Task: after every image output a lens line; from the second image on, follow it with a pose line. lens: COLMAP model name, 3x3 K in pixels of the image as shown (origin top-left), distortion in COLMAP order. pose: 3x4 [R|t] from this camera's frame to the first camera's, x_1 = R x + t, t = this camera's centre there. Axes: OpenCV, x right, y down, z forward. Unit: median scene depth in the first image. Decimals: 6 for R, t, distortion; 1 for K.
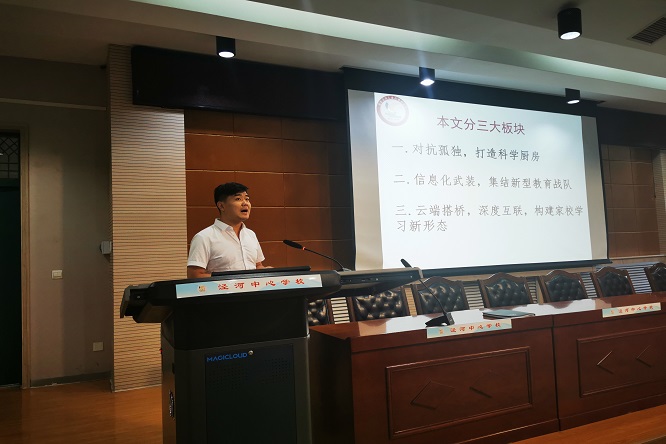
lens RADIAL K [[516.6, 0, 326.7], [0, 516.6, 210.9], [0, 0, 1]] dist [0.028821, -0.053373]
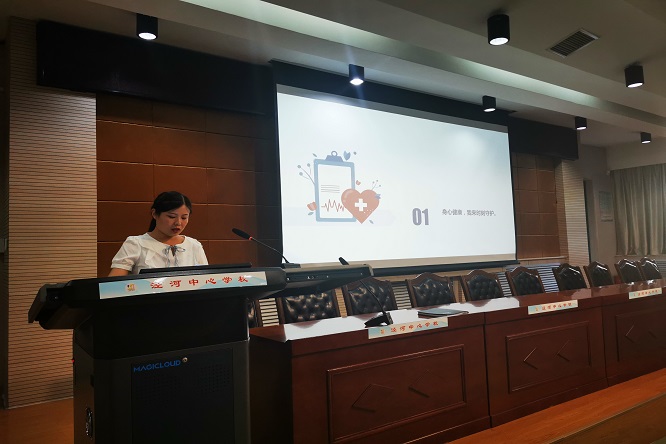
lens RADIAL K [[516.6, 0, 328.5], [0, 516.6, 210.7], [0, 0, 1]] dist [0.028821, -0.053373]
pose [[0.985031, 0.017249, 0.171511, -0.029035], [-0.016173, 0.999840, -0.007669, 0.009894], [-0.171616, 0.004781, 0.985152, 0.038206]]
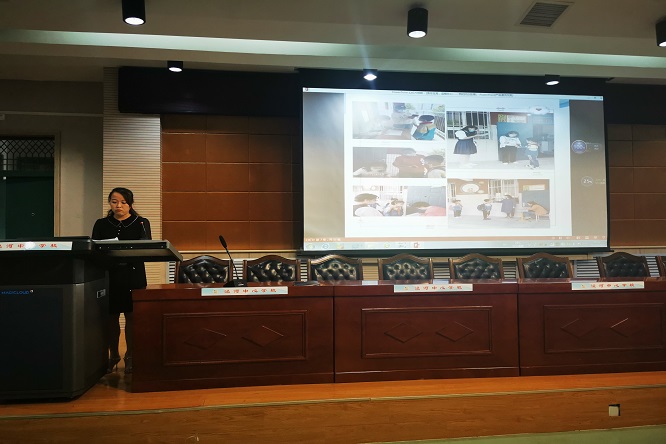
lens RADIAL K [[516.6, 0, 330.7], [0, 516.6, 218.0], [0, 0, 1]] dist [0.028821, -0.053373]
pose [[0.949656, 0.018493, -0.312748, 0.552216], [-0.002600, 0.998687, 0.051160, -0.010484], [0.313283, -0.047771, 0.948458, -0.078462]]
